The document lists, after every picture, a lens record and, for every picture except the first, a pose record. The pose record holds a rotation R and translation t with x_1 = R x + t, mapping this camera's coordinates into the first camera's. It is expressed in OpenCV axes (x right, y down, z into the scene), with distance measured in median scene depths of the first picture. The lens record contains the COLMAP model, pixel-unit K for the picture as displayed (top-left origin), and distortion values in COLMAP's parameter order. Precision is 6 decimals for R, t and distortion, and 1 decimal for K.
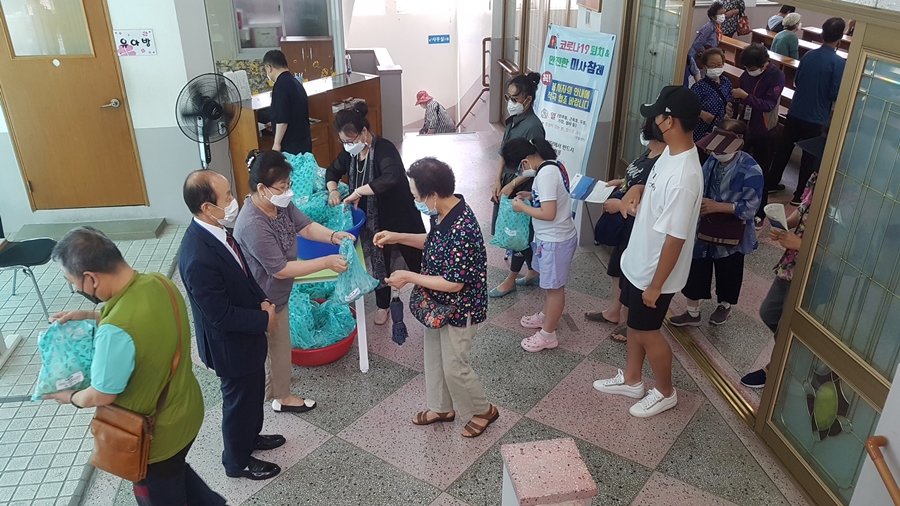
lens RADIAL K [[702.5, 0, 444.0], [0, 702.5, 272.9], [0, 0, 1]] dist [-0.011553, 0.008485]
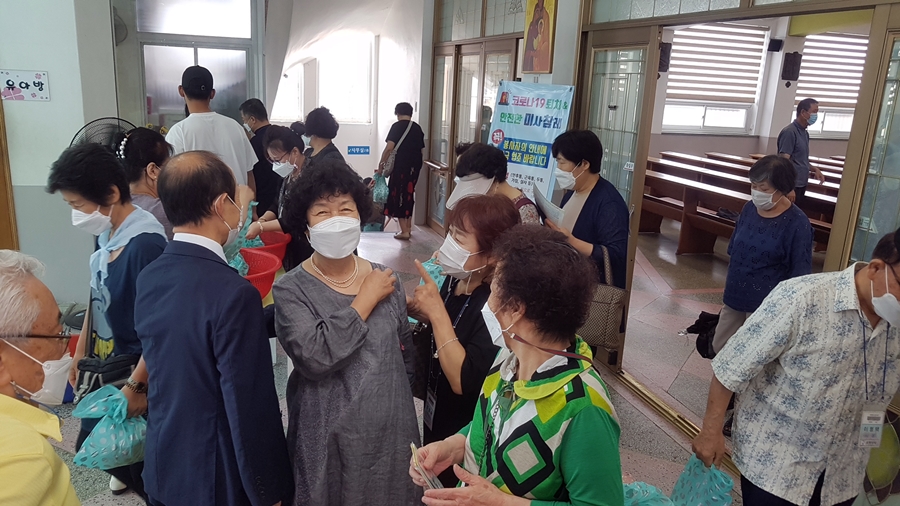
lens RADIAL K [[702.5, 0, 447.4], [0, 702.5, 276.1], [0, 0, 1]] dist [-0.011553, 0.008485]
pose [[0.989763, 0.017158, 0.141685, -0.045827], [0.011529, 0.979891, -0.199199, 0.084080], [-0.142253, 0.198793, 0.969662, 0.143598]]
